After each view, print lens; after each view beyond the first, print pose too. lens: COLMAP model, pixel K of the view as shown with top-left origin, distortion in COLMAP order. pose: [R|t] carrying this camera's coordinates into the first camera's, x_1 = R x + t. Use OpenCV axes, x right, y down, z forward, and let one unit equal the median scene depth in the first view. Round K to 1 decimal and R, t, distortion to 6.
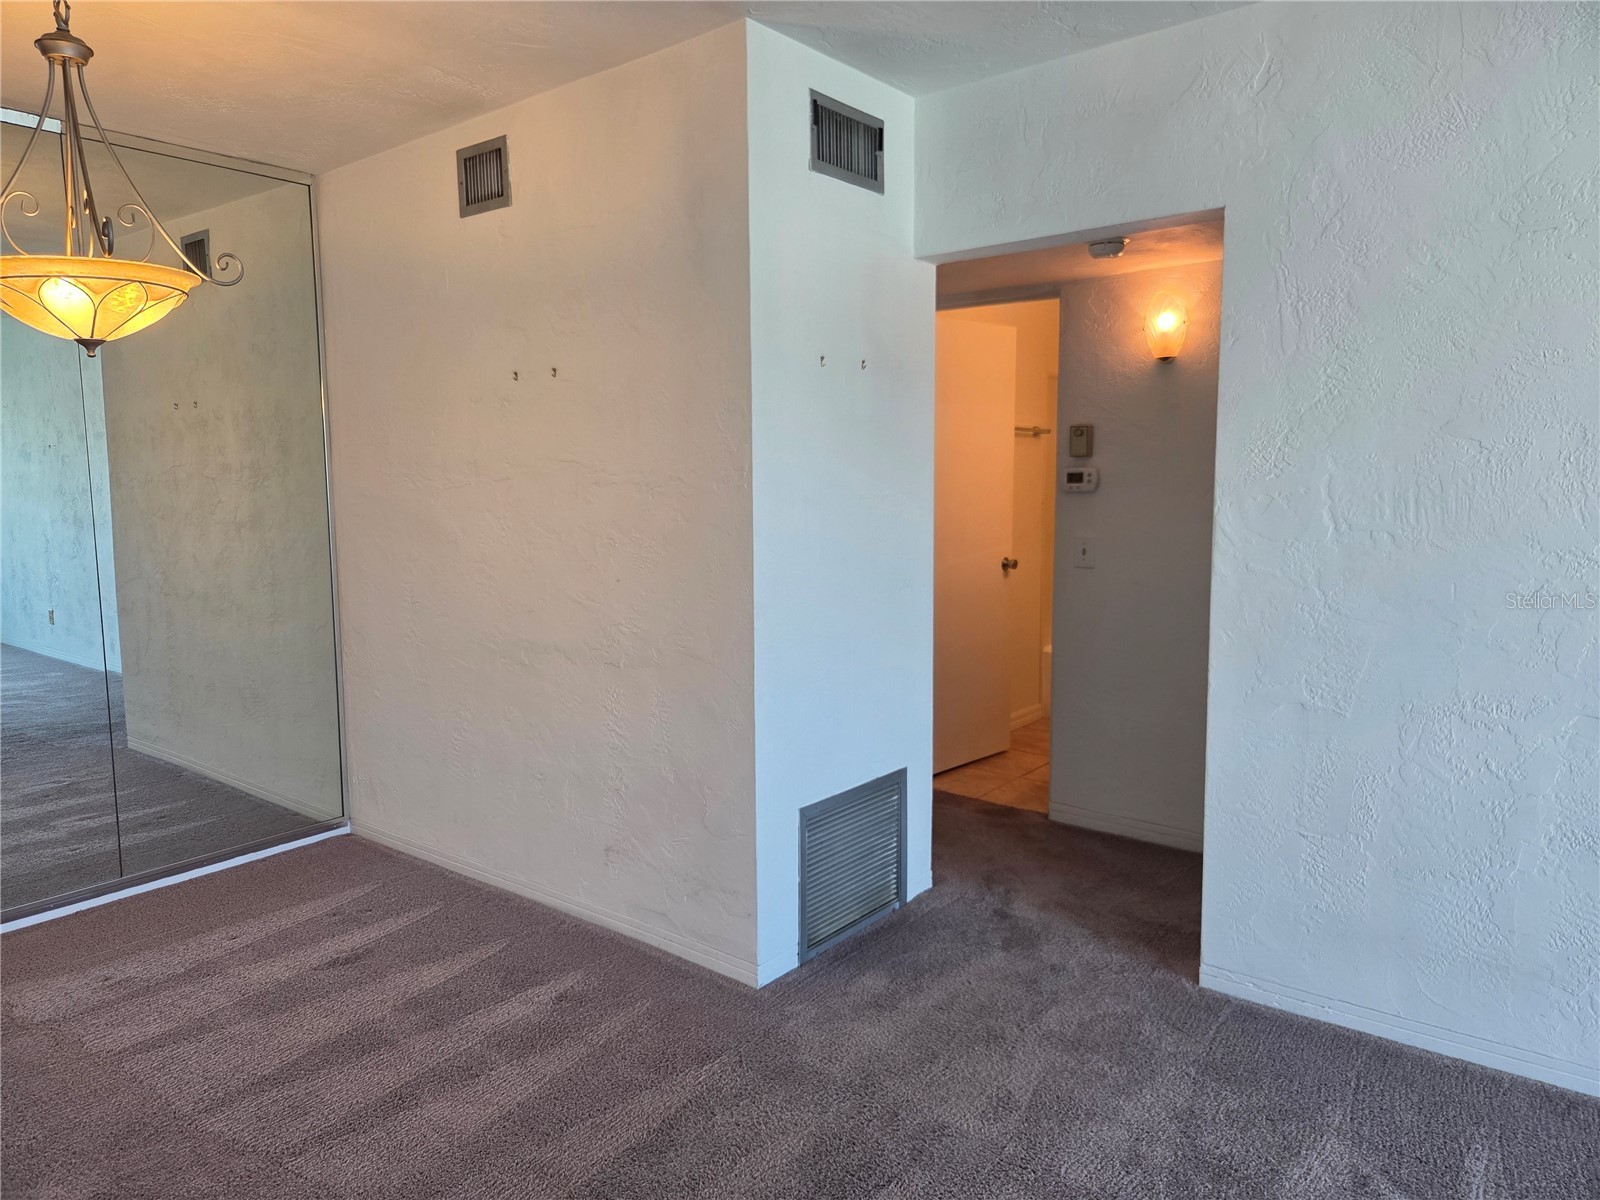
lens RADIAL K [[1095.2, 0, 793.3], [0, 1095.2, 591.6], [0, 0, 1]] dist [0.066419, -0.062516]
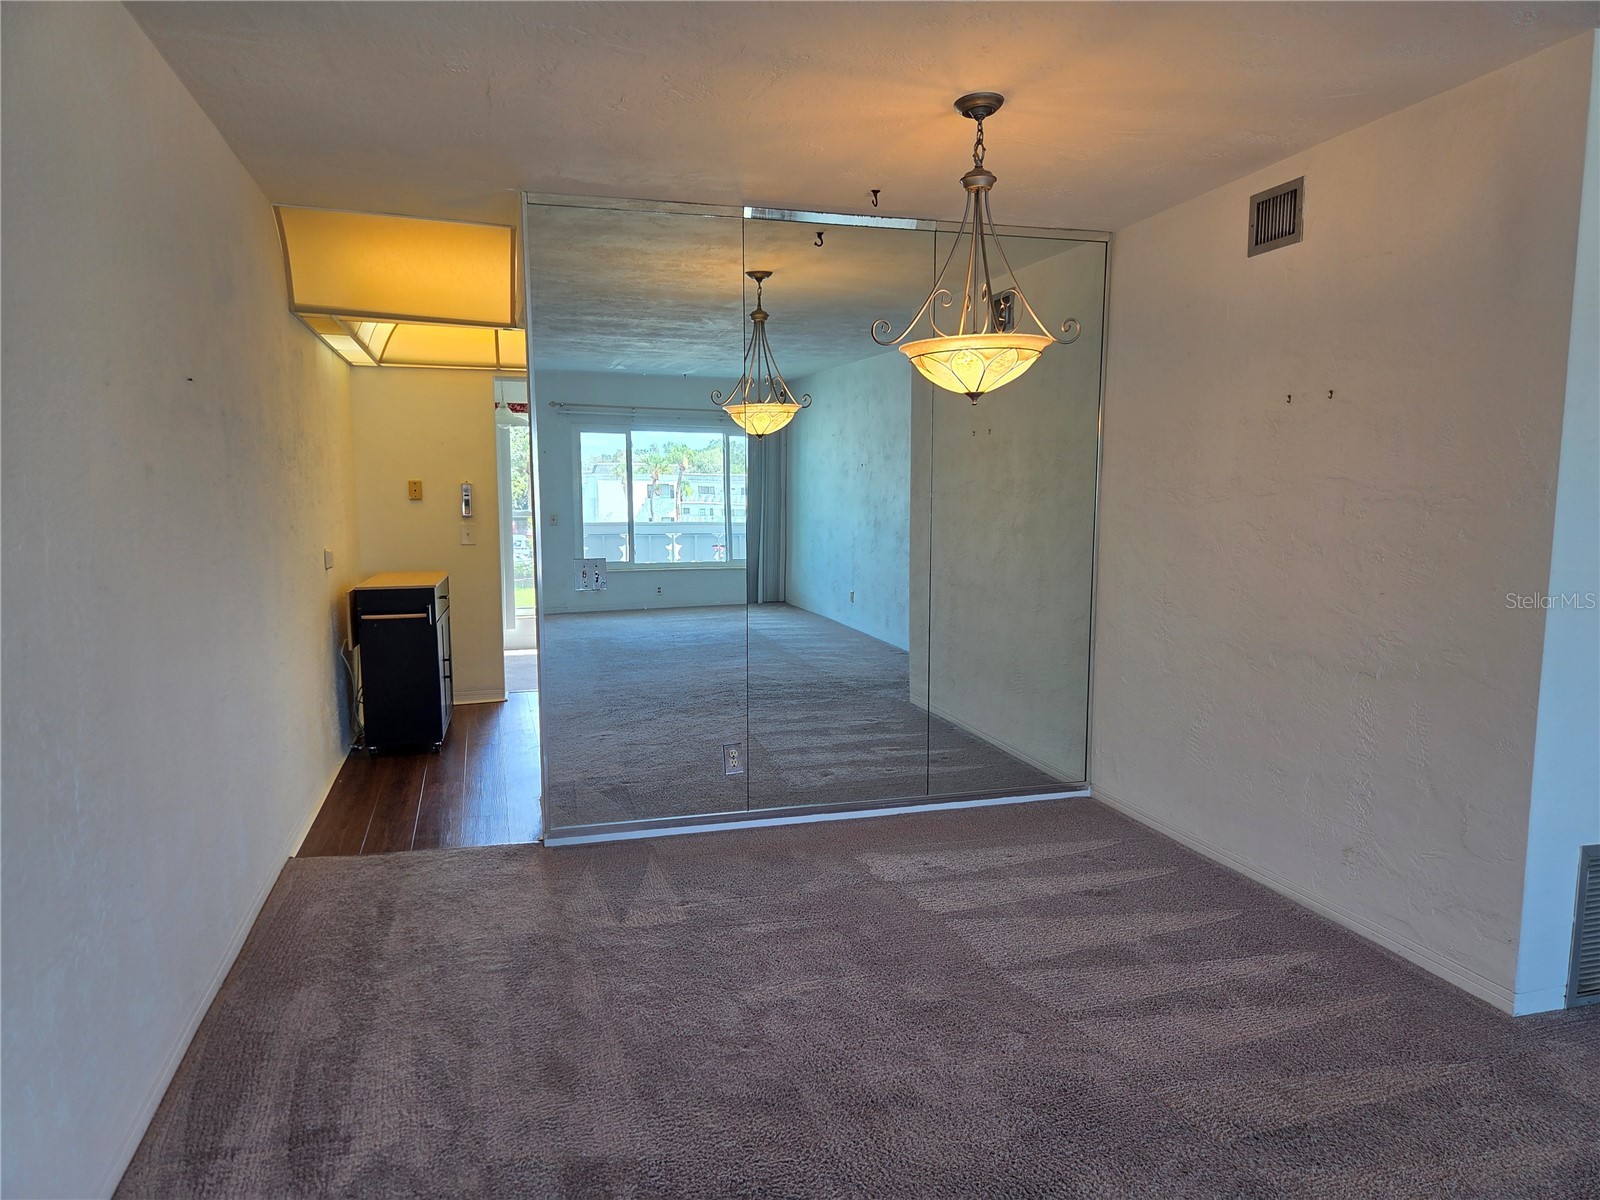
lens RADIAL K [[1088.7, 0, 776.9], [0, 1088.7, 614.1], [0, 0, 1]] dist [0.063112, -0.054621]
pose [[0.811826, 0.076779, -0.578830, -0.019275], [-0.070133, 0.996962, 0.033879, 0.013924], [0.579673, 0.013092, 0.814744, -0.178145]]
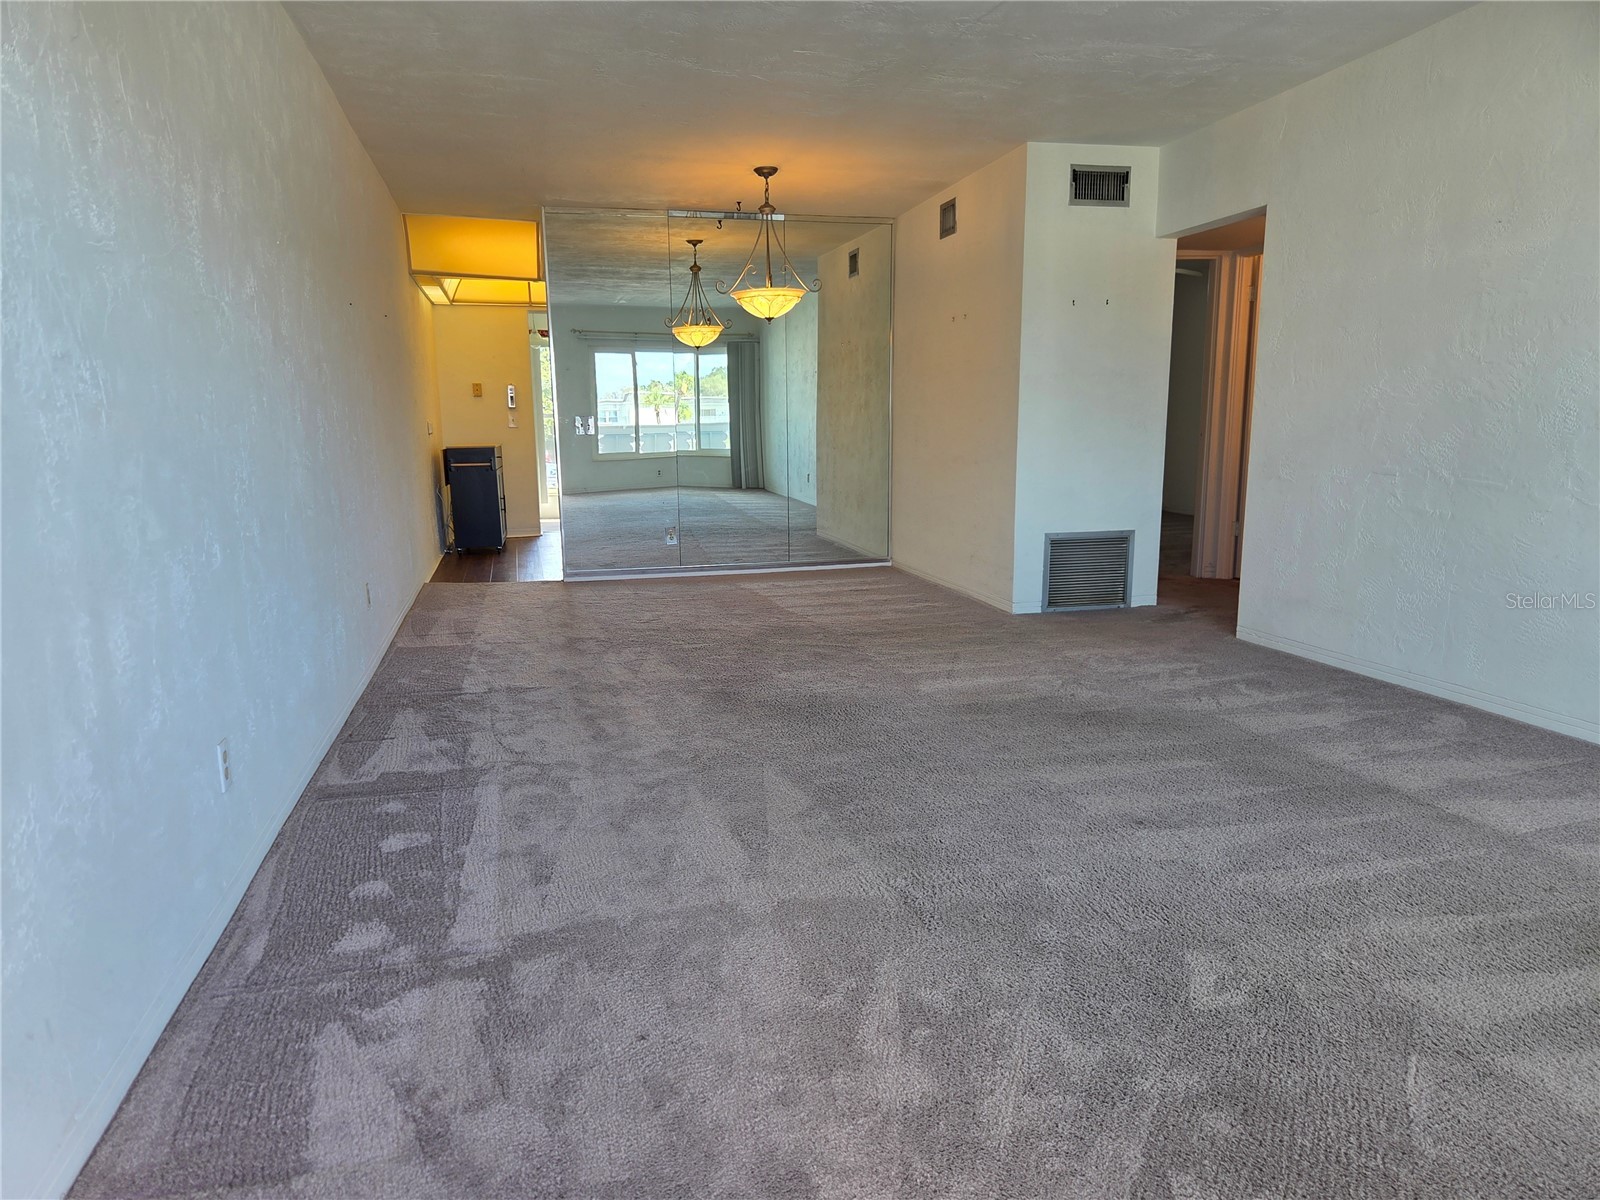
lens RADIAL K [[1099.7, 0, 785.4], [0, 1099.7, 635.7], [0, 0, 1]] dist [0.065948, -0.061605]
pose [[0.795142, 0.117297, -0.594972, 0.820698], [-0.061872, 0.991687, 0.112821, 0.178199], [0.603259, -0.052896, 0.795789, -0.873662]]
